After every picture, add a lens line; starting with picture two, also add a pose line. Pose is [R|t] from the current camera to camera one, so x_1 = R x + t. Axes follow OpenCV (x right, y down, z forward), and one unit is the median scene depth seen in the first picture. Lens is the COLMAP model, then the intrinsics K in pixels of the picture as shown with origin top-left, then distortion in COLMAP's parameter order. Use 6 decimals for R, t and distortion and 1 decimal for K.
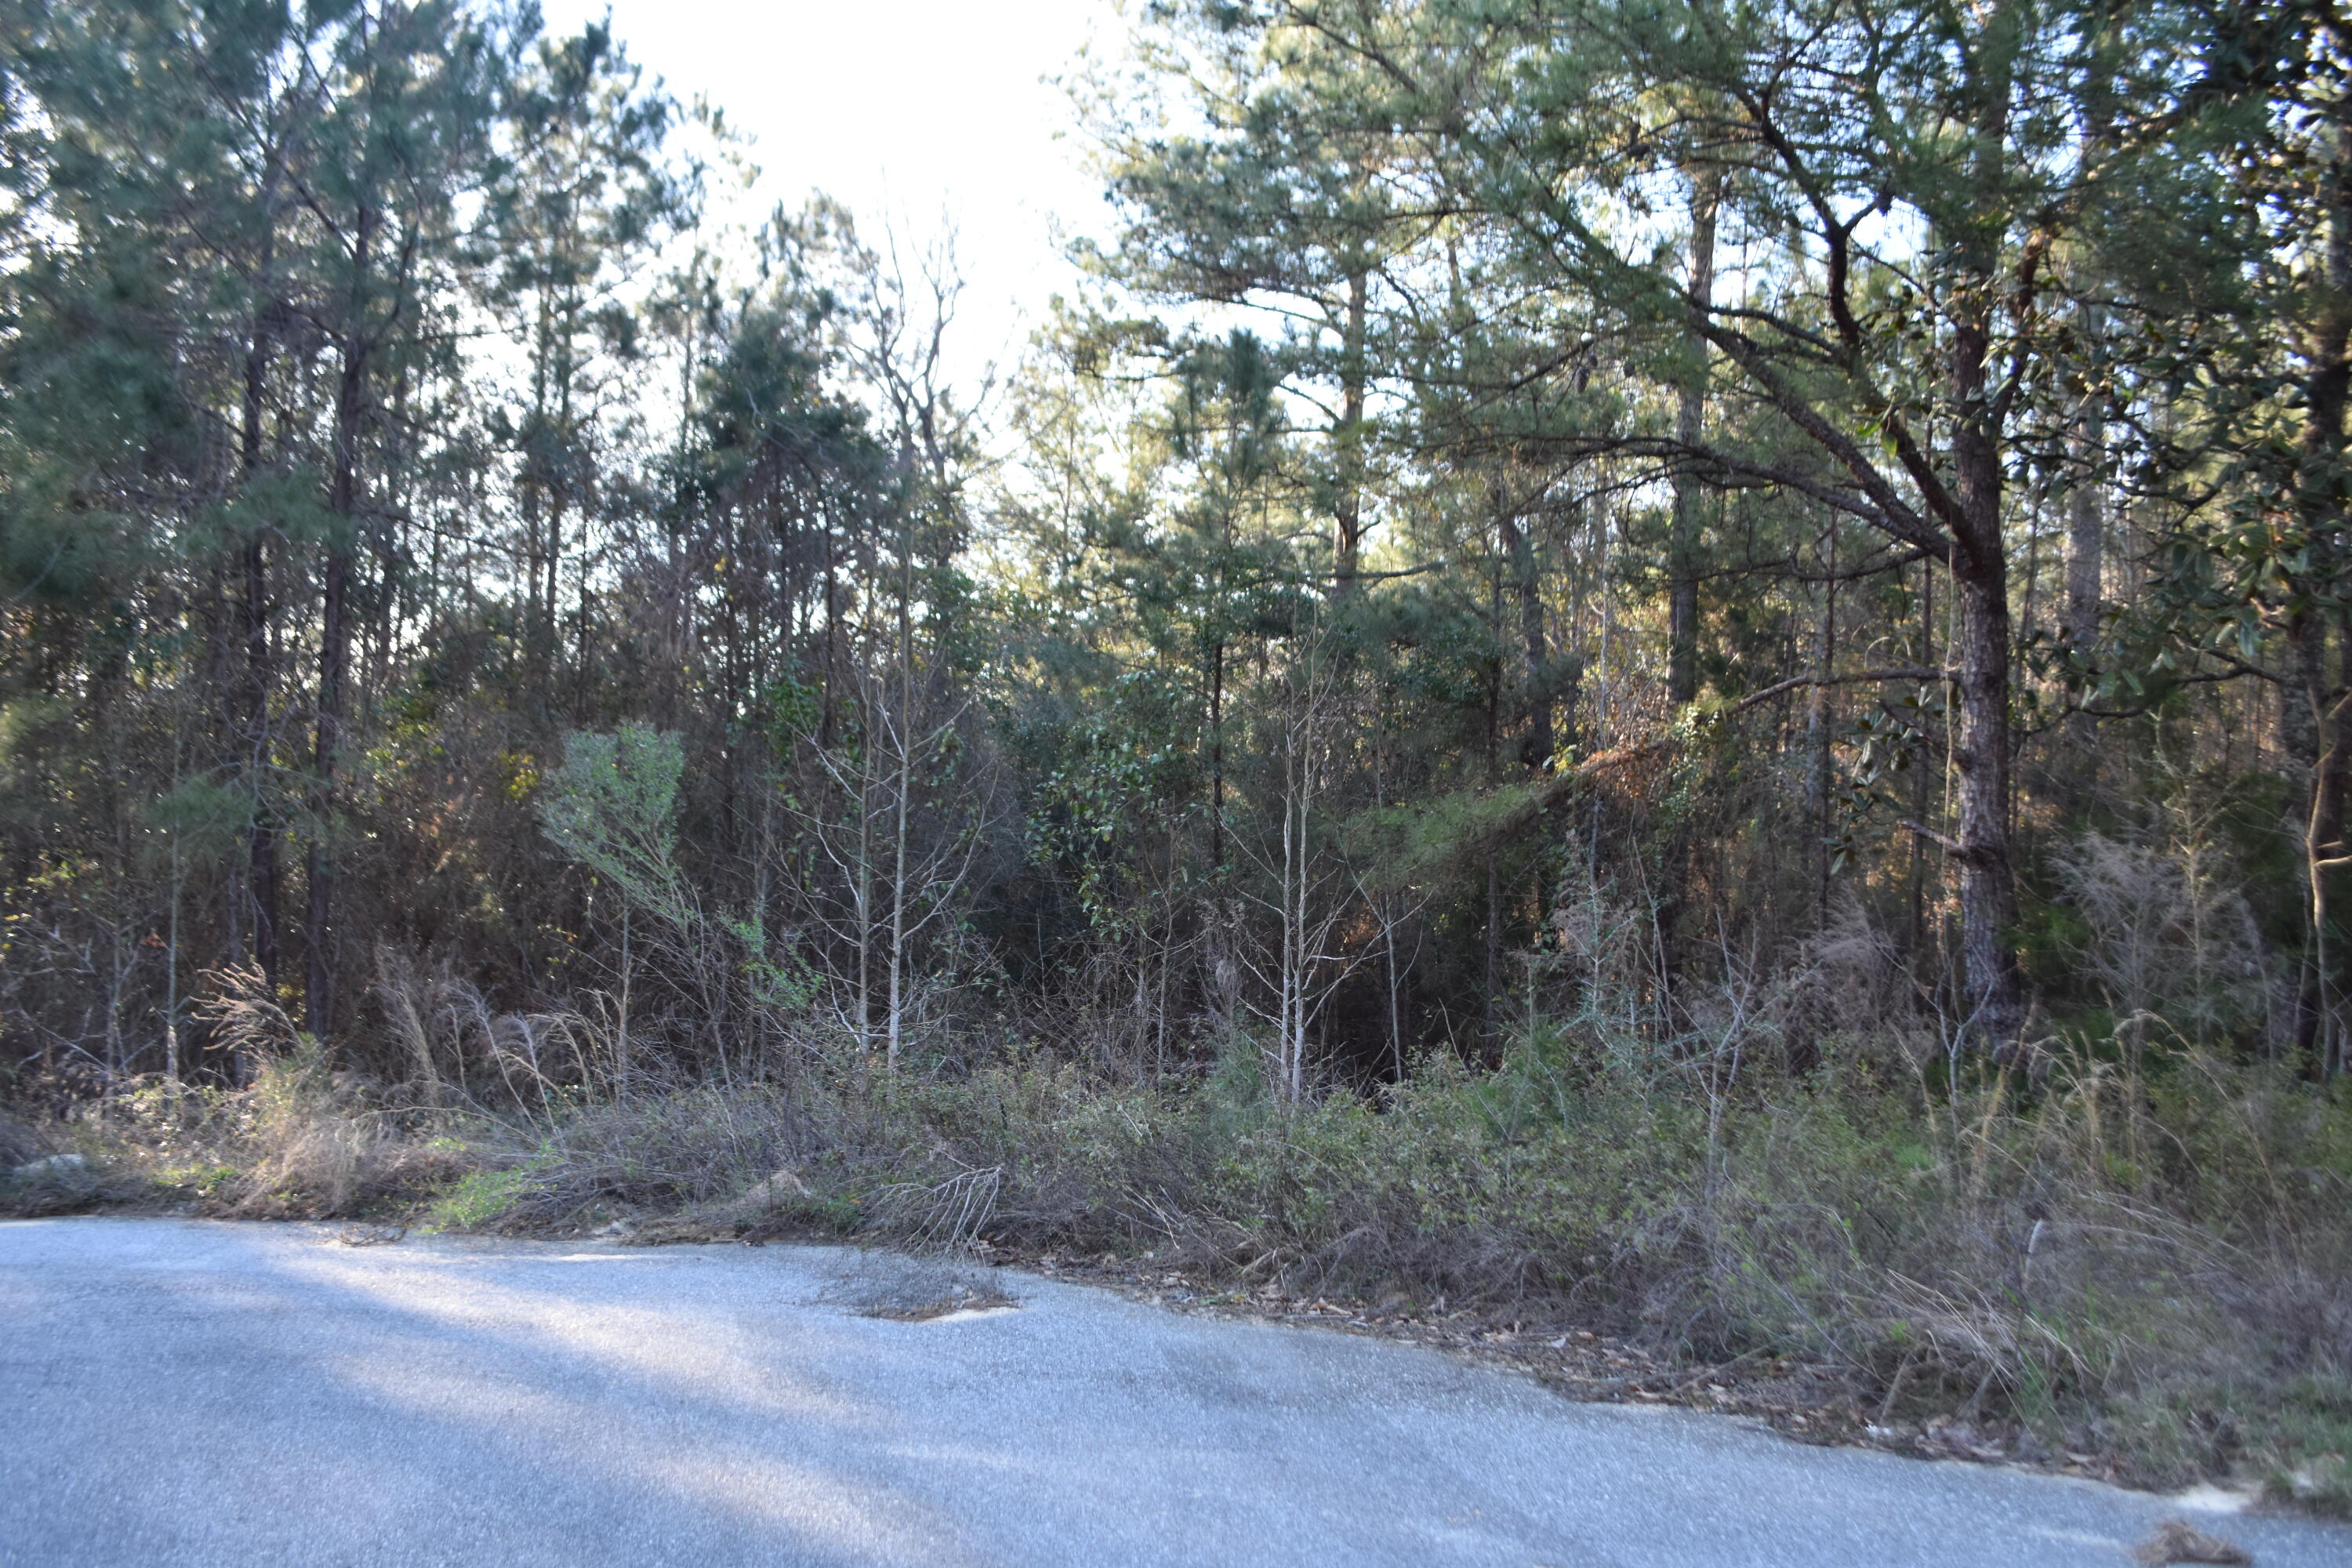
lens RADIAL K [[1865.5, 0, 1206.3], [0, 1865.5, 786.0], [0, 0, 1]] dist [-0.042734, -0.001362]
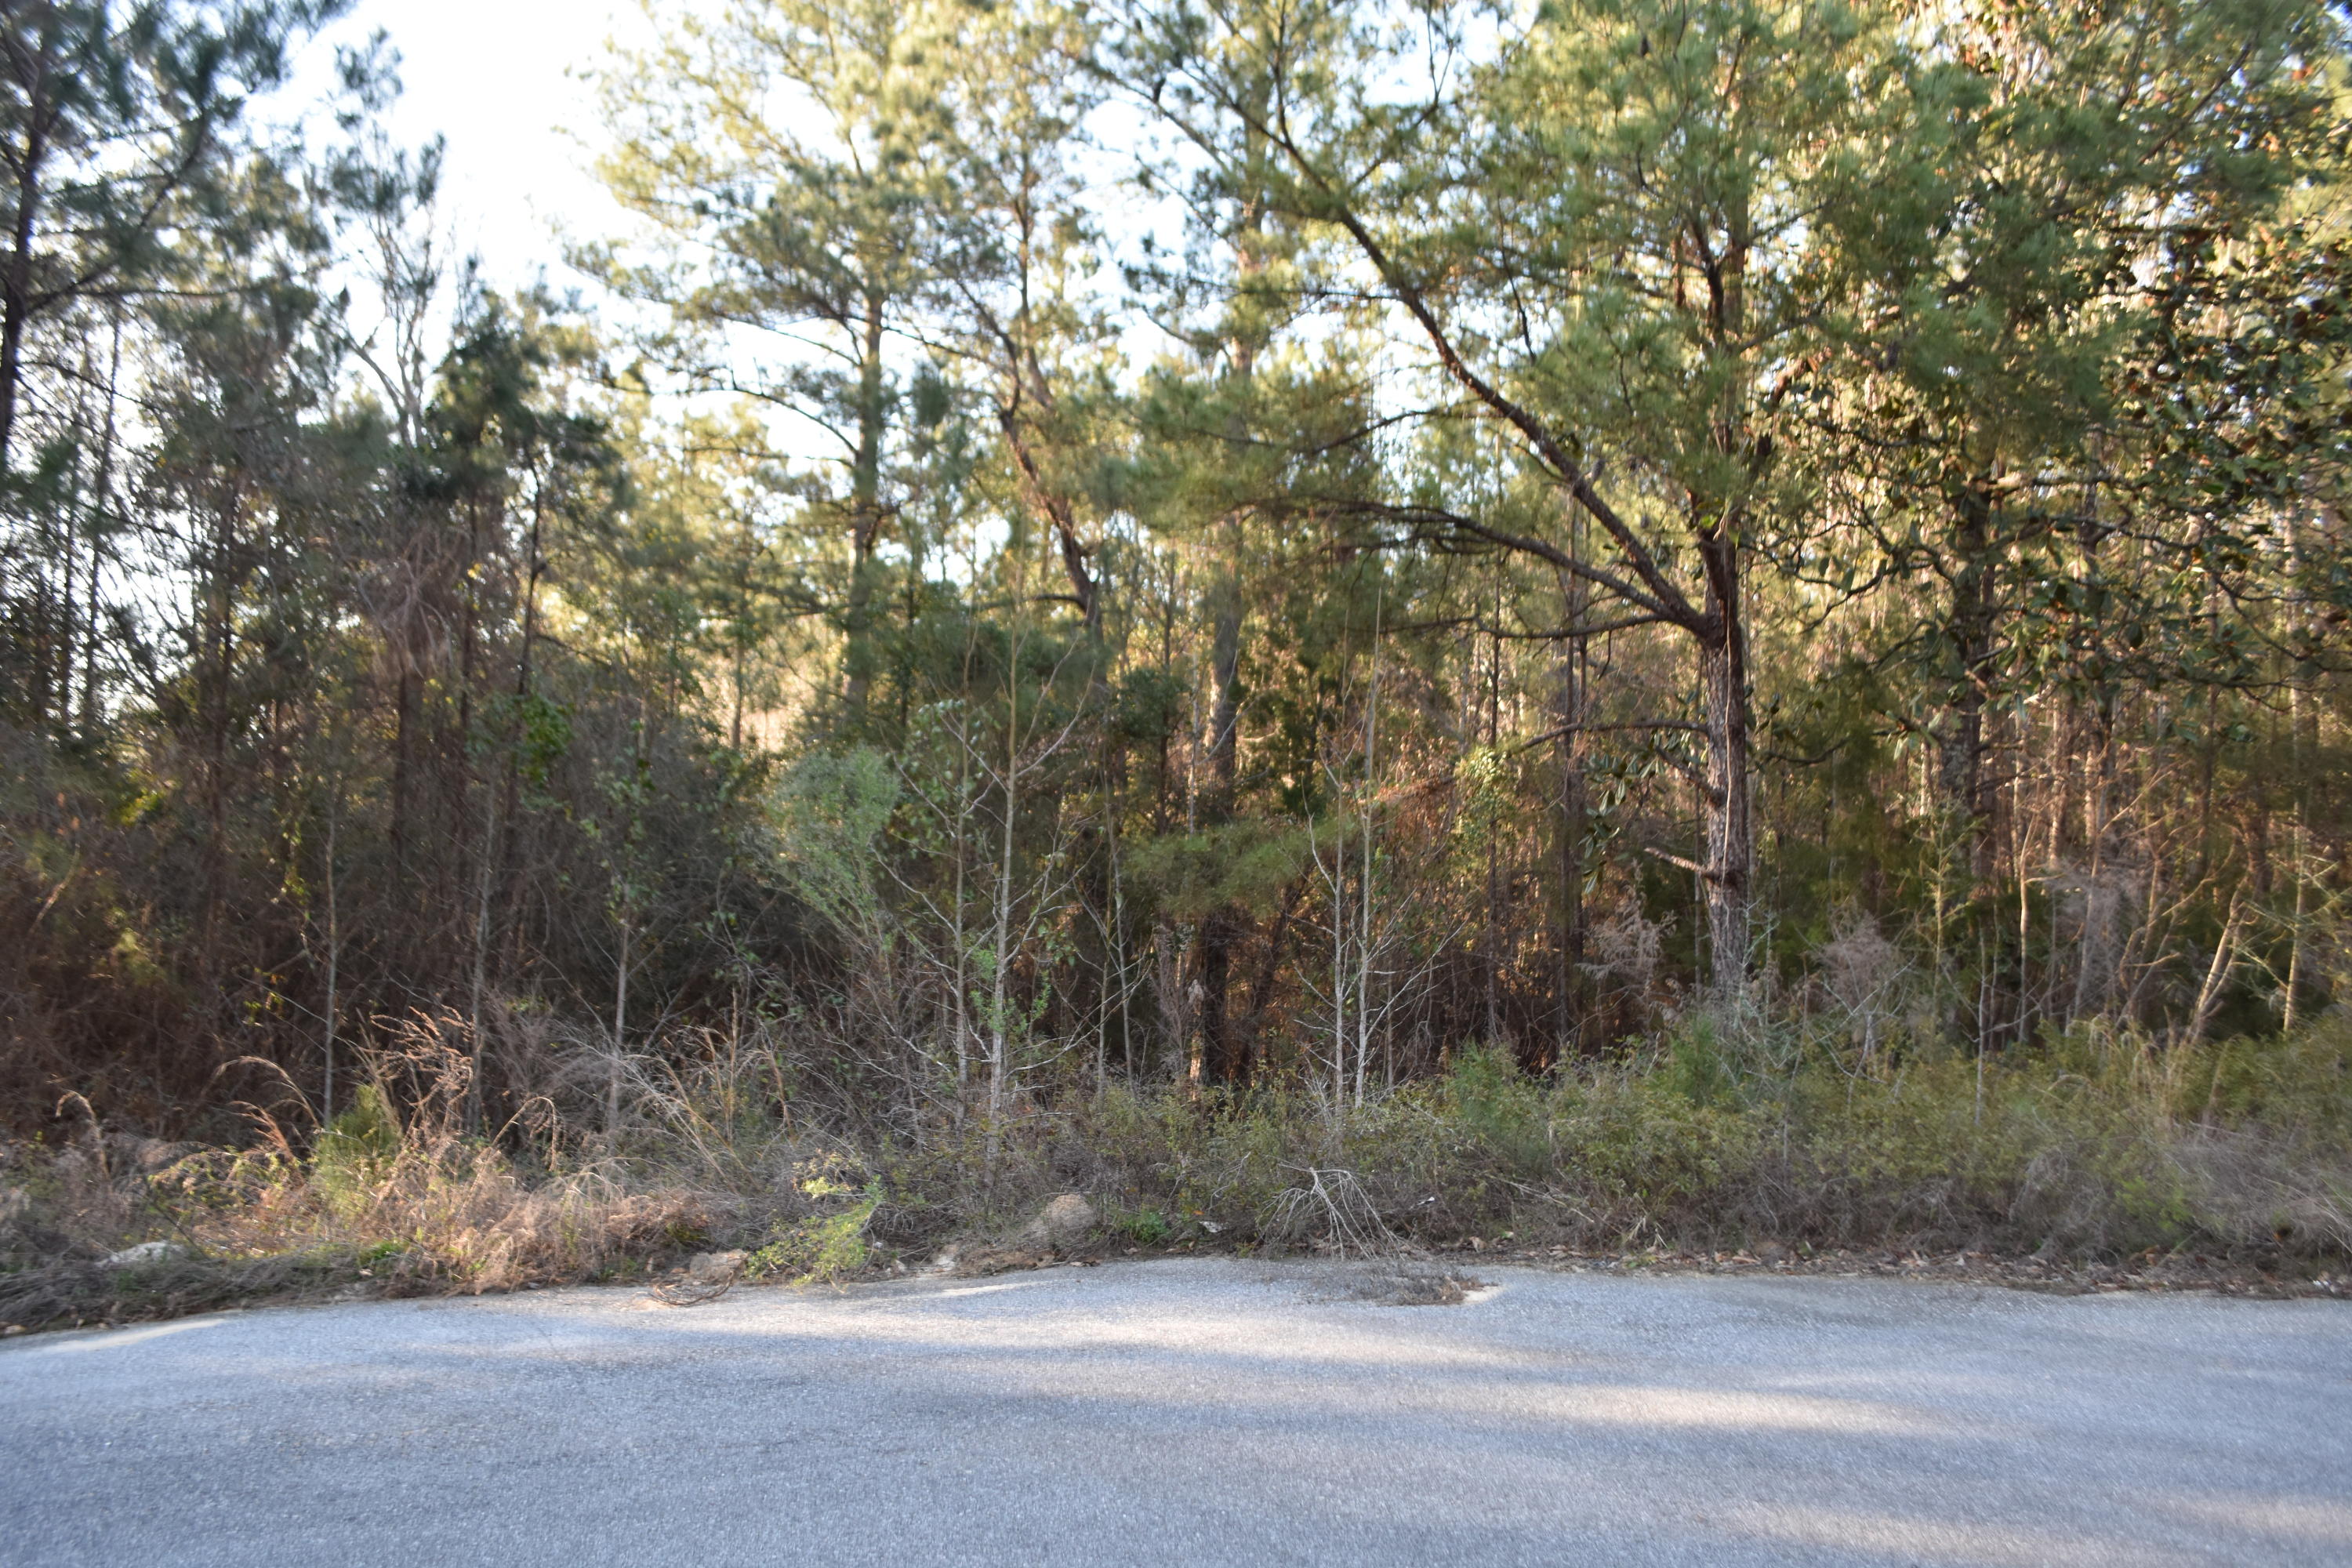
lens RADIAL K [[1865.5, 0, 1206.3], [0, 1865.5, 786.0], [0, 0, 1]] dist [-0.042734, -0.001362]
pose [[0.922572, 0.011869, 0.385641, -0.532109], [-0.004004, 0.999767, -0.021192, 0.007795], [-0.385803, 0.018007, 0.922405, 0.037455]]
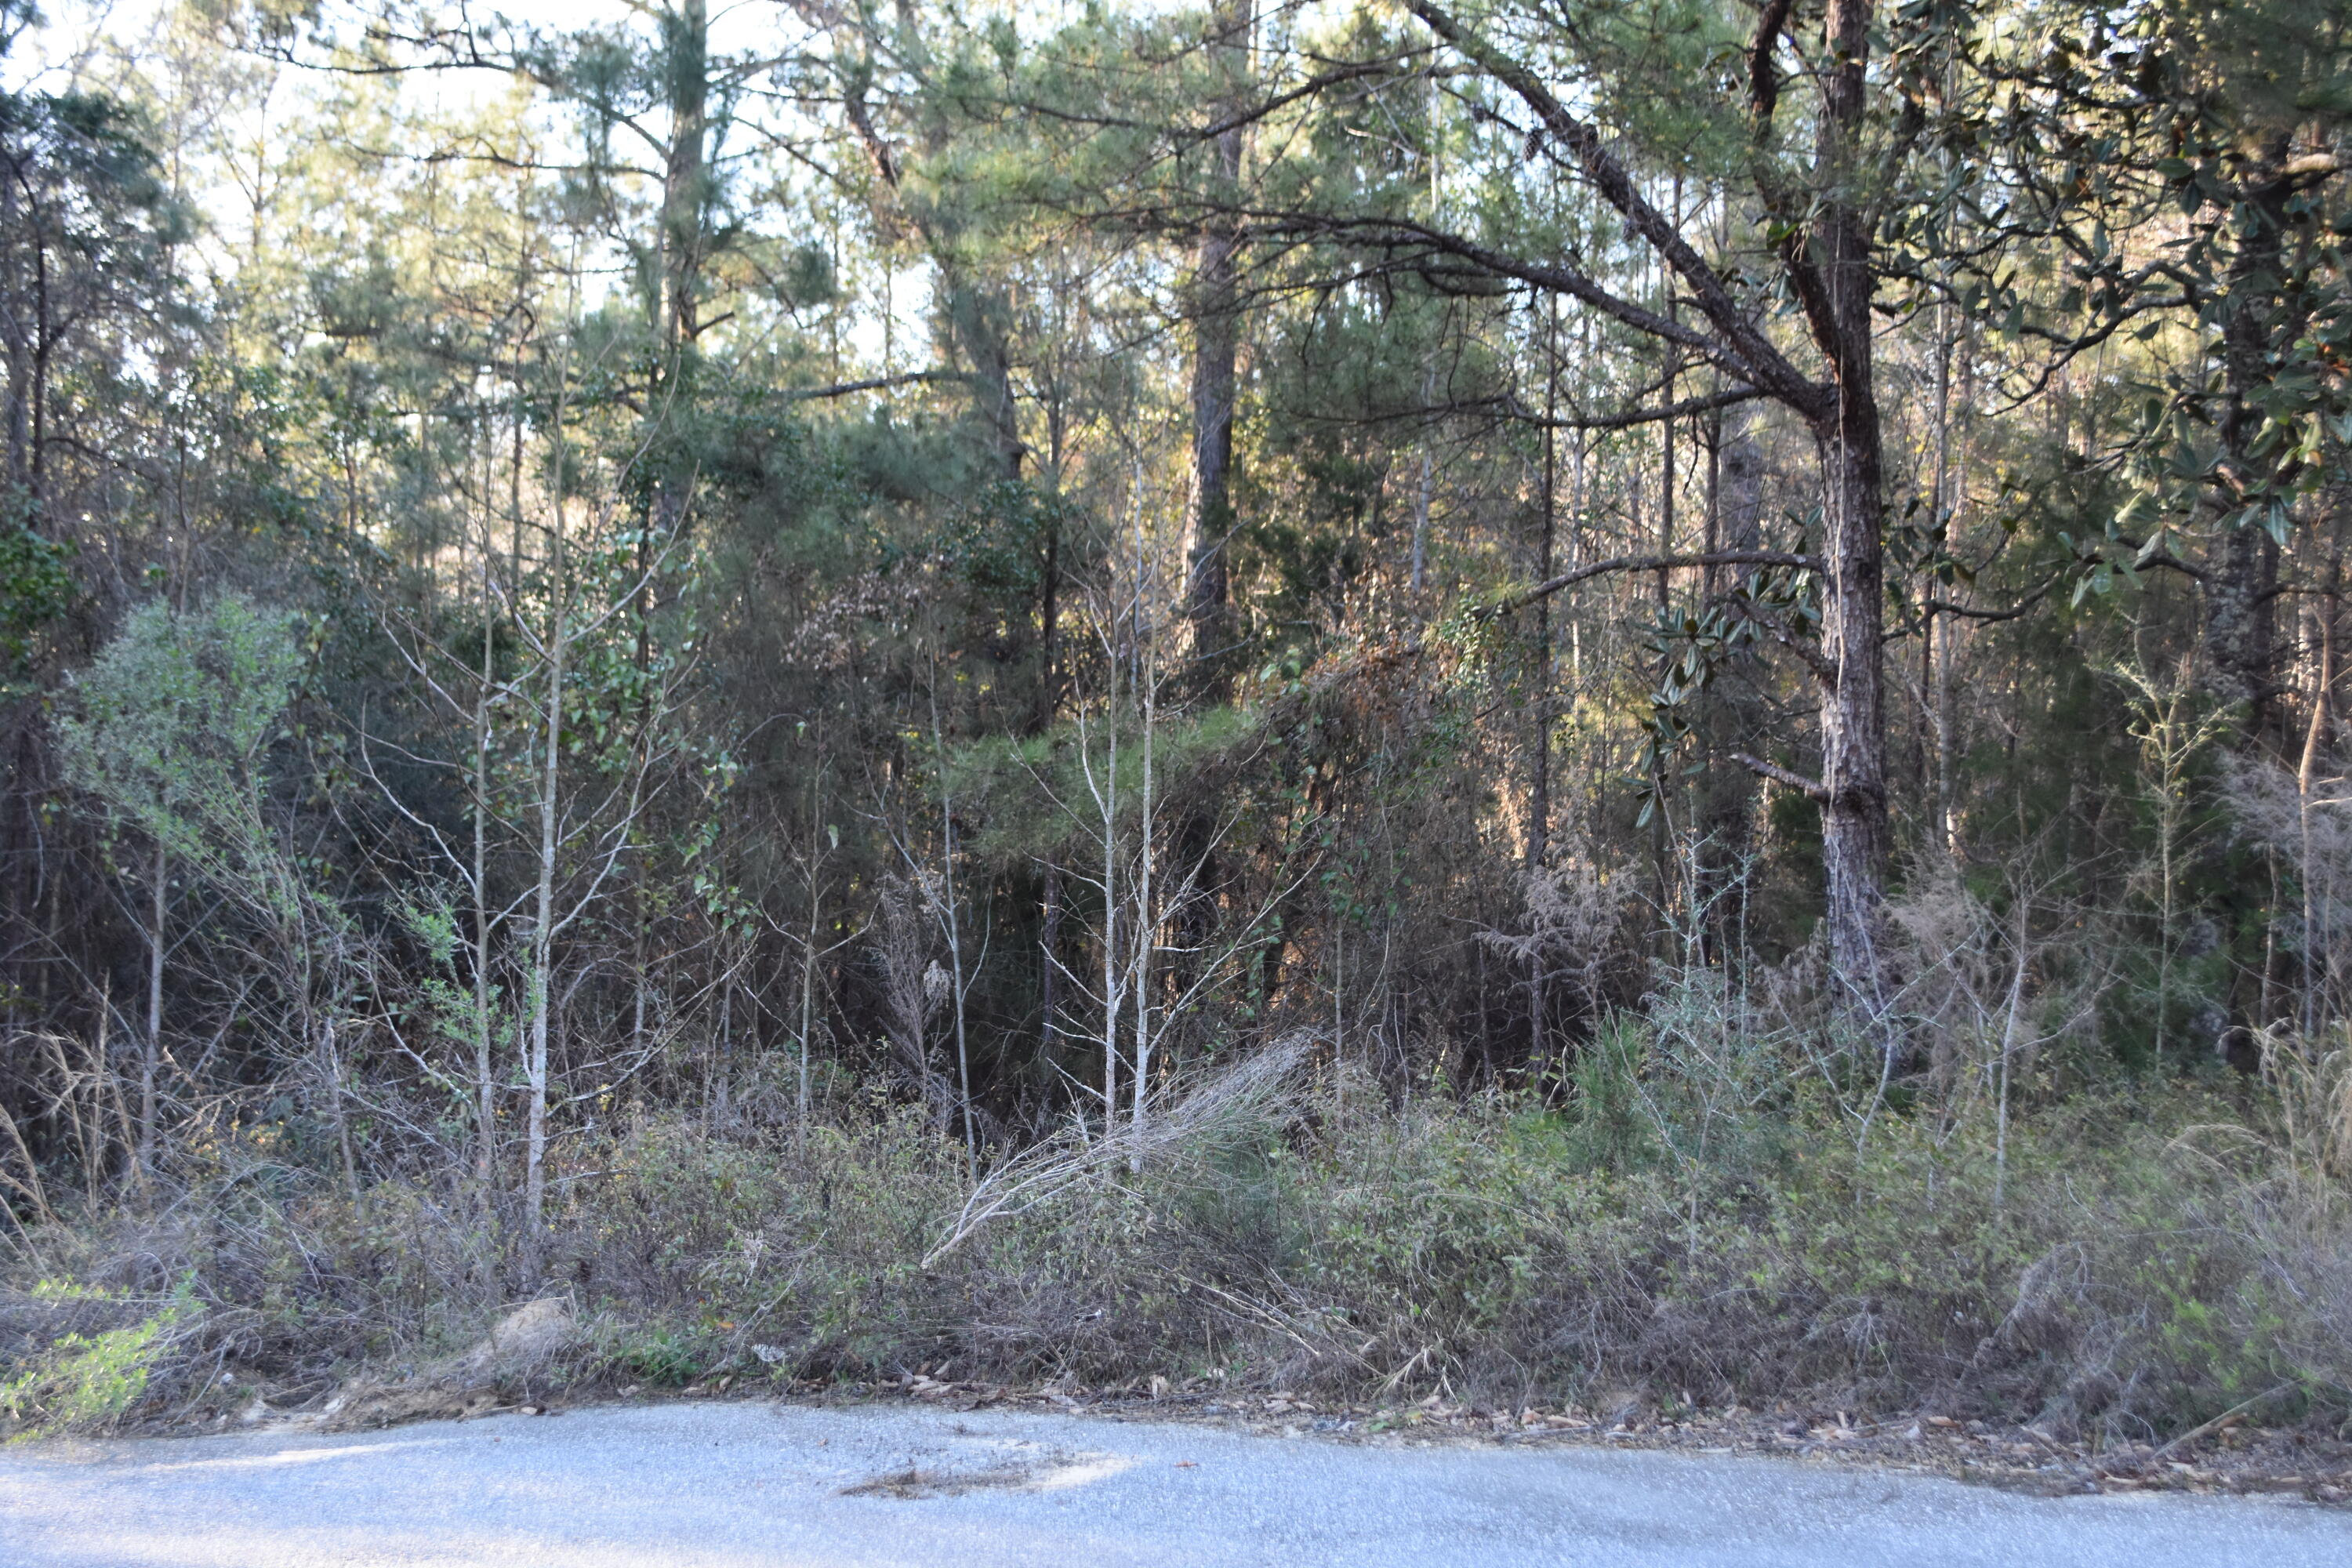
lens RADIAL K [[2757.1, 0, 1176.0], [0, 2757.1, 784.0], [0, 0, 1]] dist [-0.001964, -0.015412]
pose [[0.941898, -0.006159, 0.335842, -0.328413], [-0.001941, 0.999715, 0.023778, 0.007200], [-0.335892, -0.023049, 0.941618, 0.036357]]
